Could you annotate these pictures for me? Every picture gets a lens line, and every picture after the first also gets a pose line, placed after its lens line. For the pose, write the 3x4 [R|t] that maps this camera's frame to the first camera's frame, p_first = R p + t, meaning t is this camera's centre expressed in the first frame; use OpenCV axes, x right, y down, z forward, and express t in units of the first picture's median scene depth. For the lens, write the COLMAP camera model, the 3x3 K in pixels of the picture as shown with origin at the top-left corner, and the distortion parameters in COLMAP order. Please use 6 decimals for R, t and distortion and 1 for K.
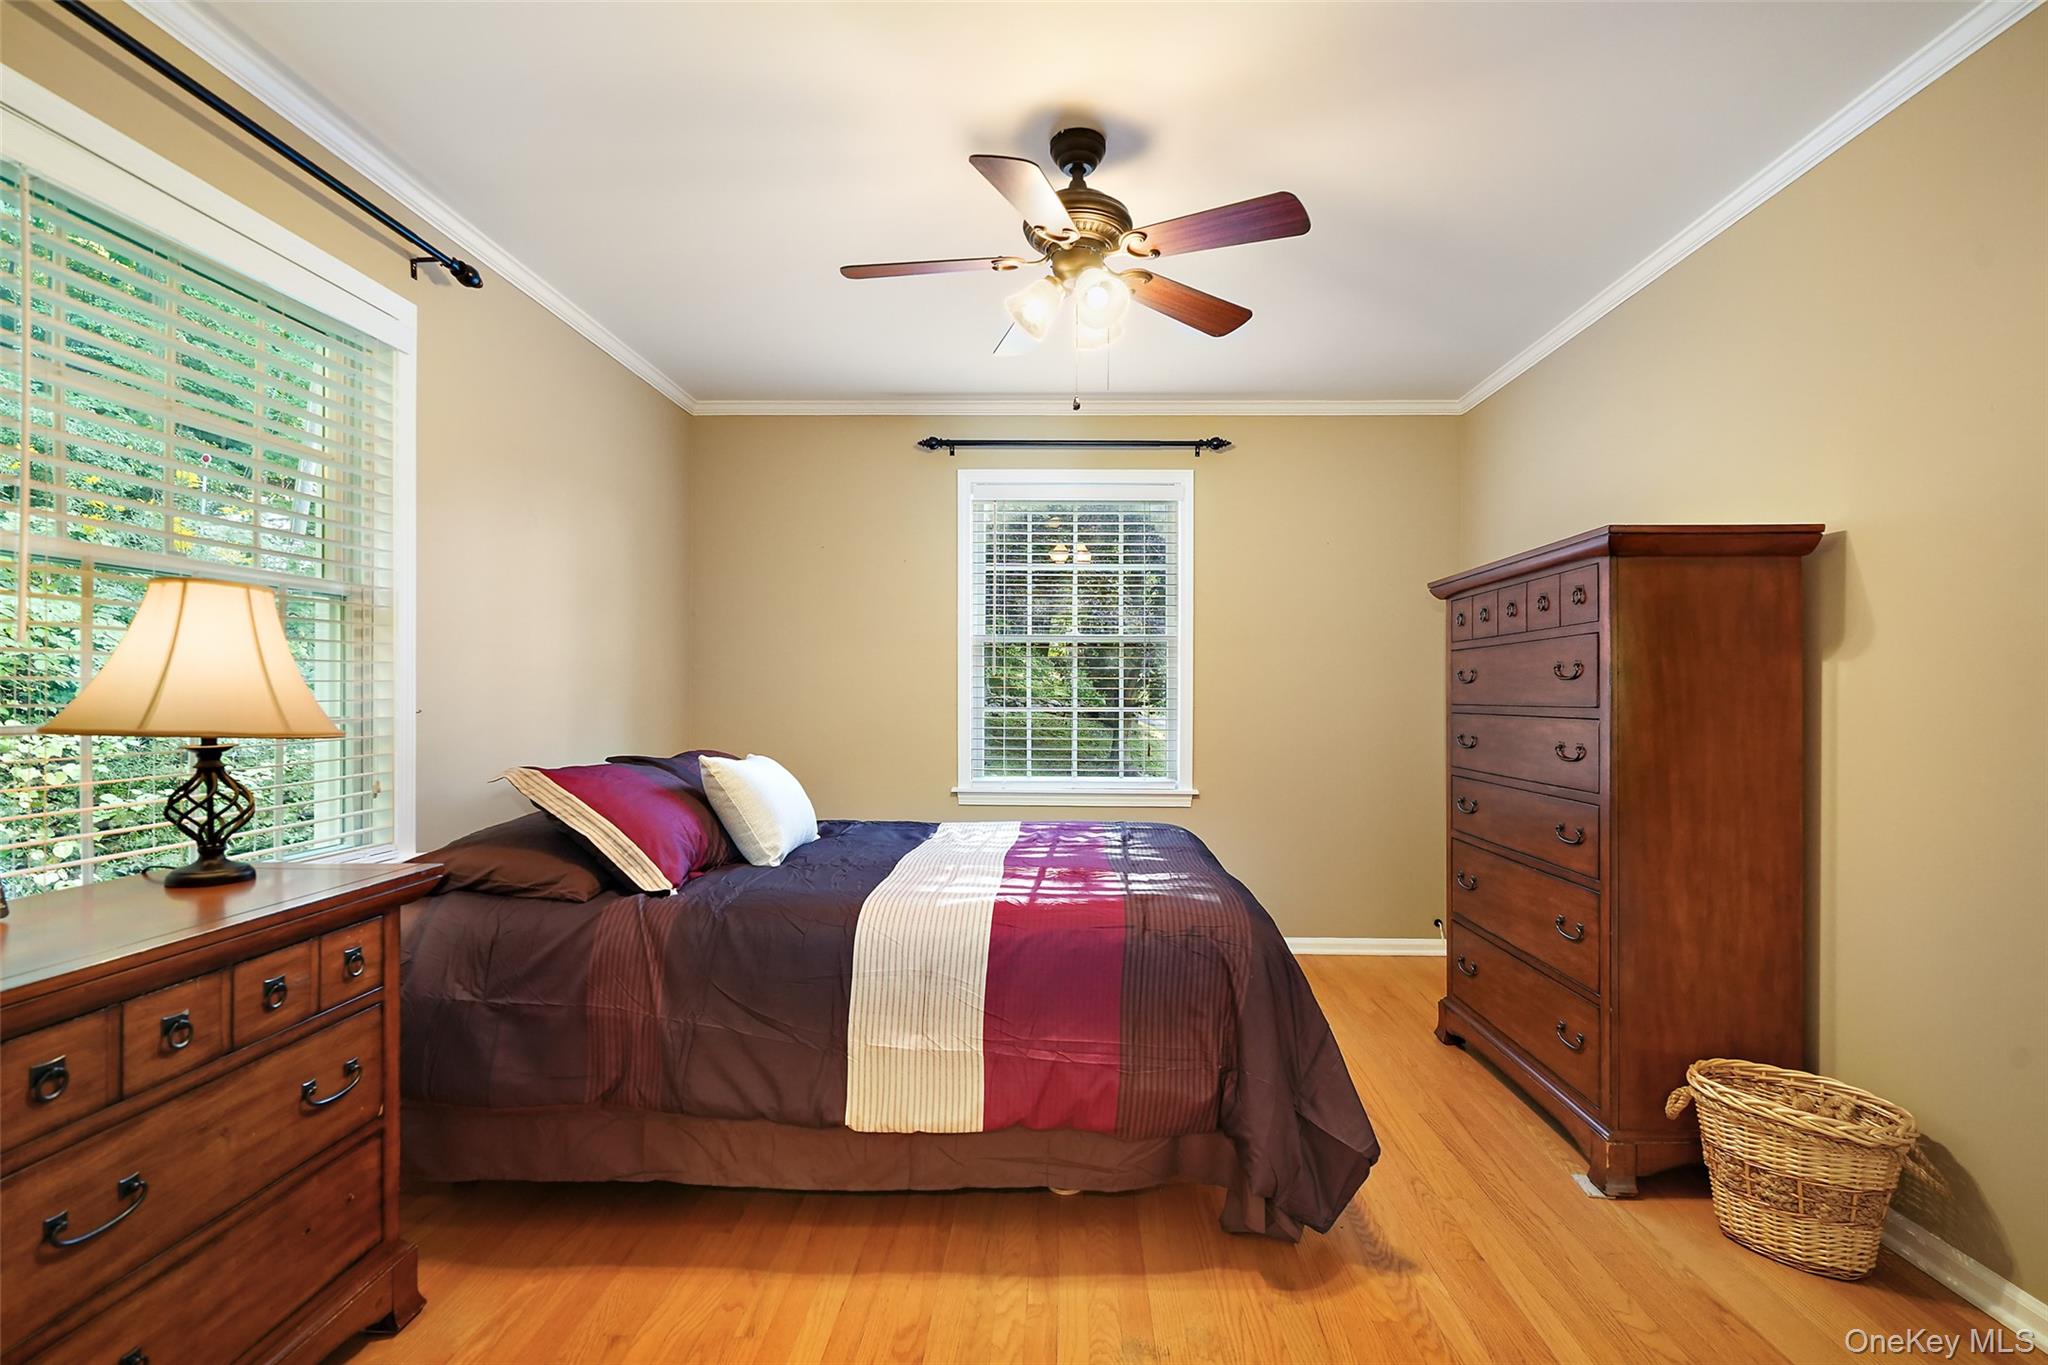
lens RADIAL K [[930.9, 0, 1028.0], [0, 930.9, 698.0], [0, 0, 1]] dist [-0.000682, 0.000593]
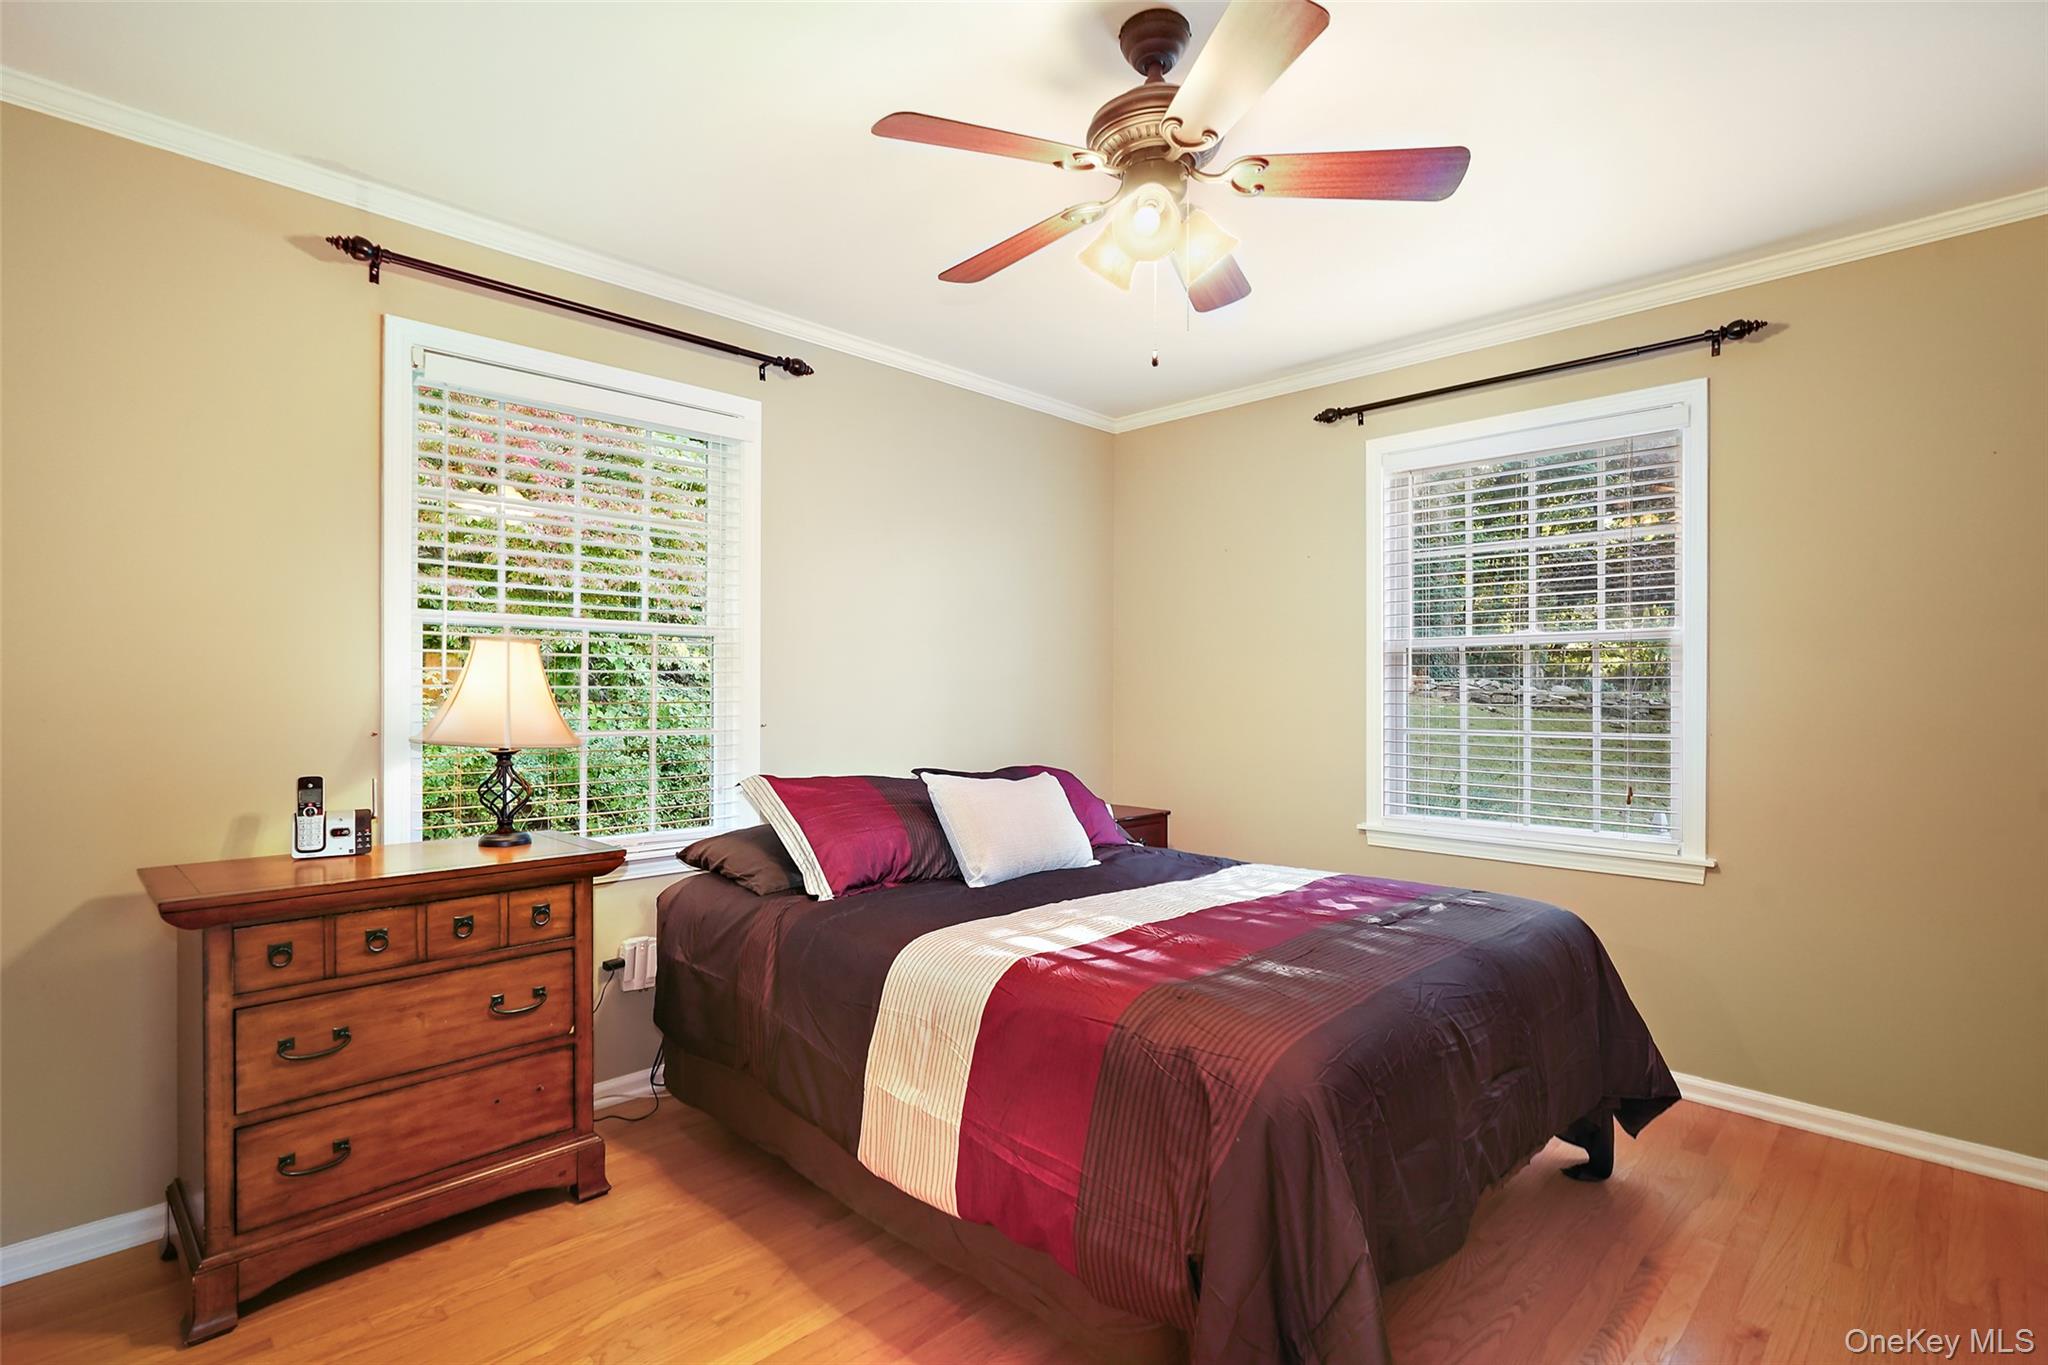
lens RADIAL K [[956.2, 0, 1022.2], [0, 956.2, 699.9], [0, 0, 1]] dist [-0.001199, 0.000106]
pose [[0.737458, 0.002926, -0.675386, 0.595368], [-0.005653, 0.999982, -0.001841, -0.024268], [0.675369, 0.005176, 0.737462, 0.363193]]
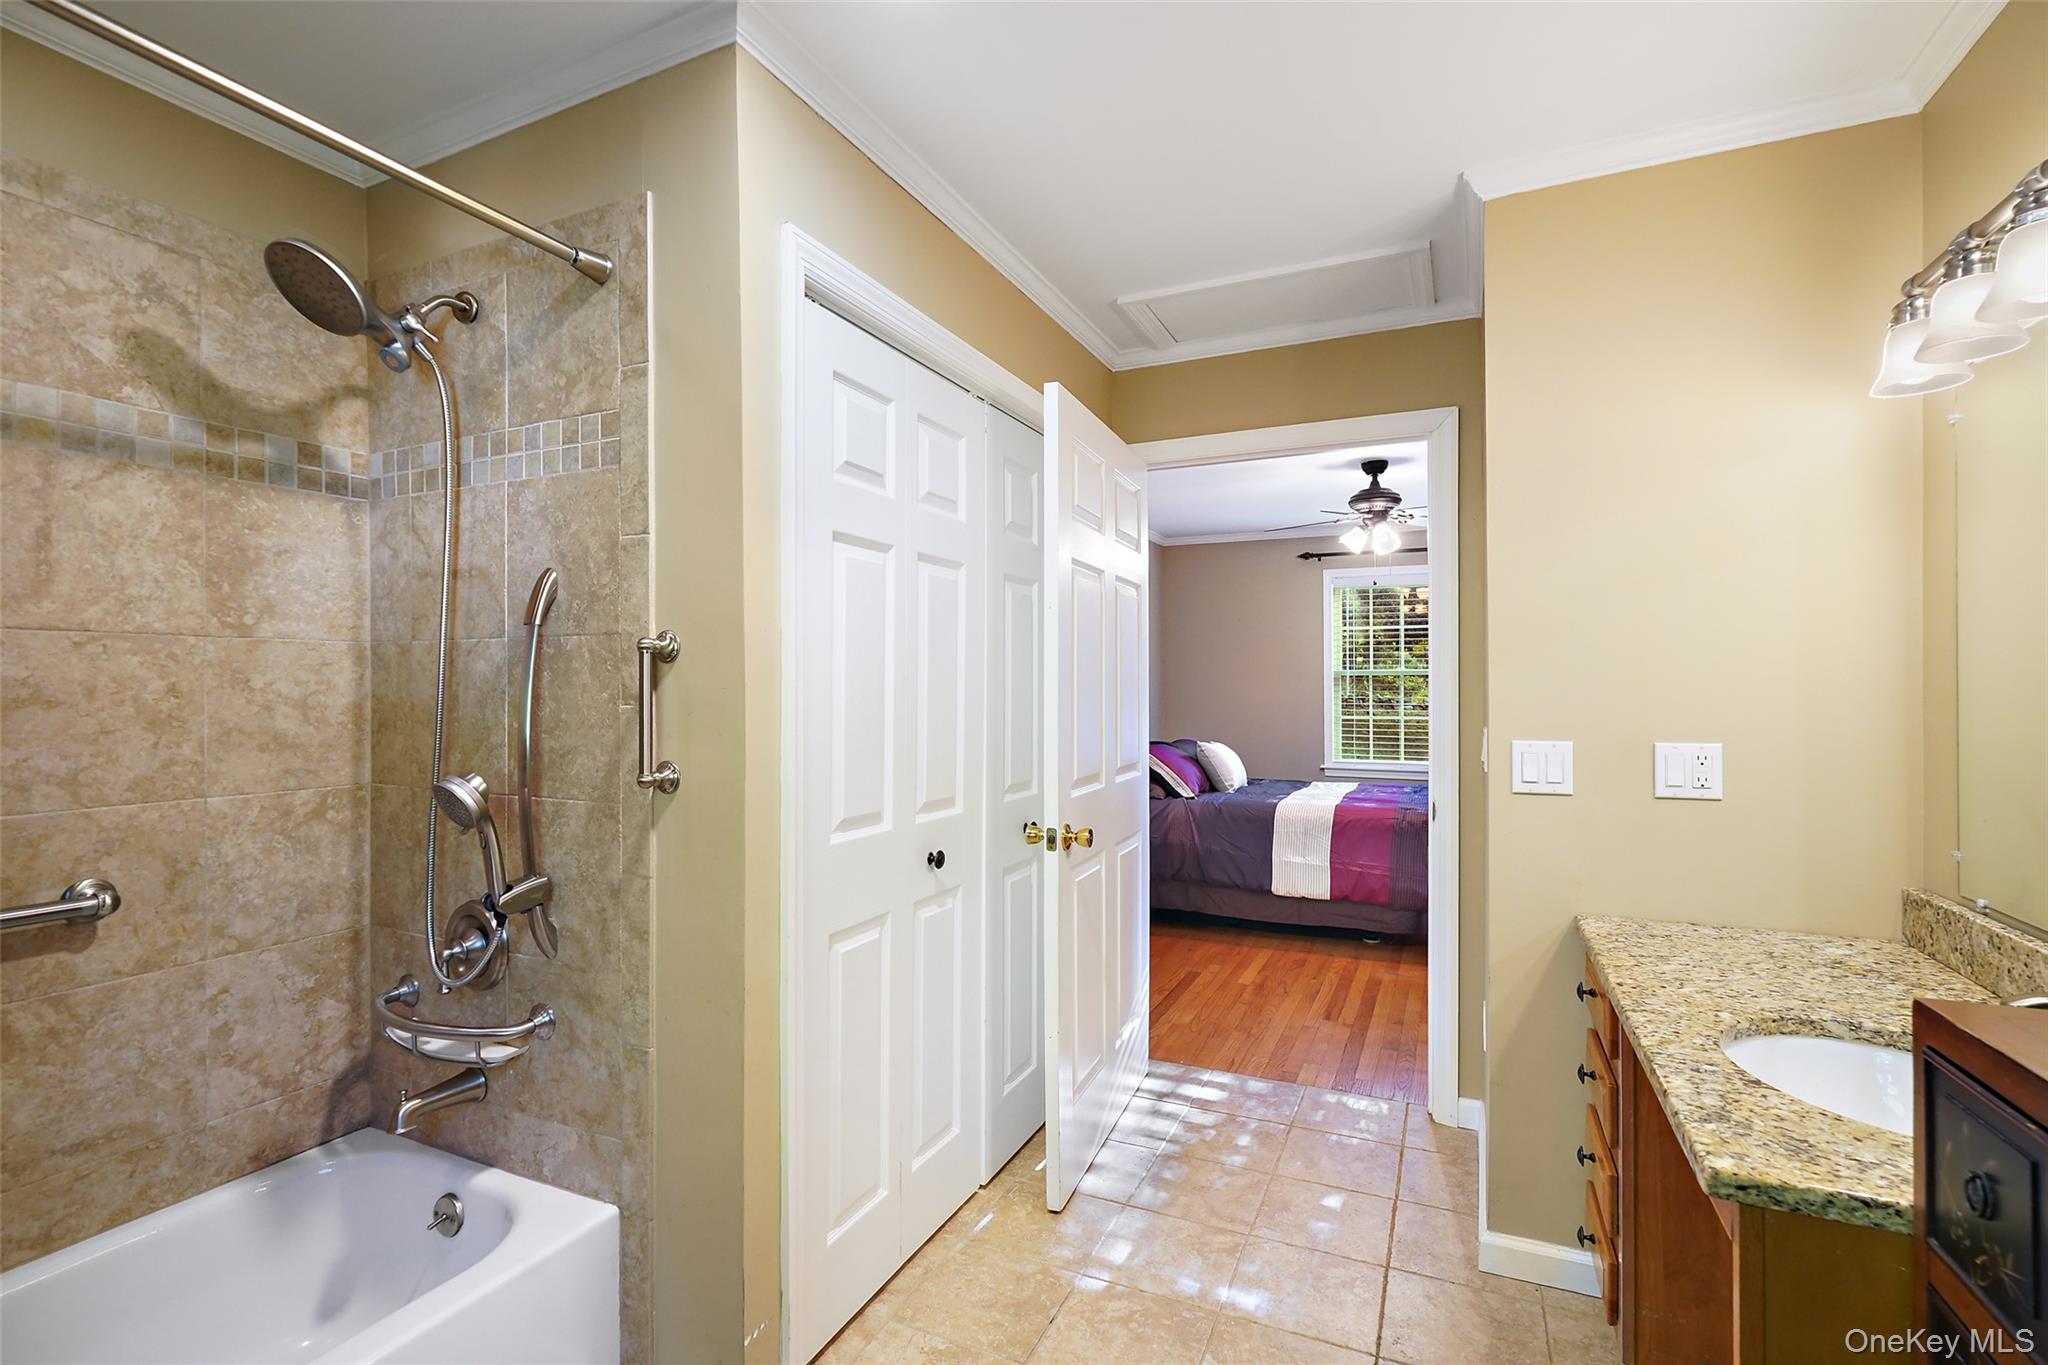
lens RADIAL K [[929.0, 0, 1028.9], [0, 929.0, 677.3], [0, 0, 1]] dist [-0.000569, 0.000094]
pose [[0.923132, -0.005971, -0.384437, 0.158770], [0.000481, 0.999897, -0.014376, -0.074718], [0.384483, 0.013087, 0.923039, -1.513594]]
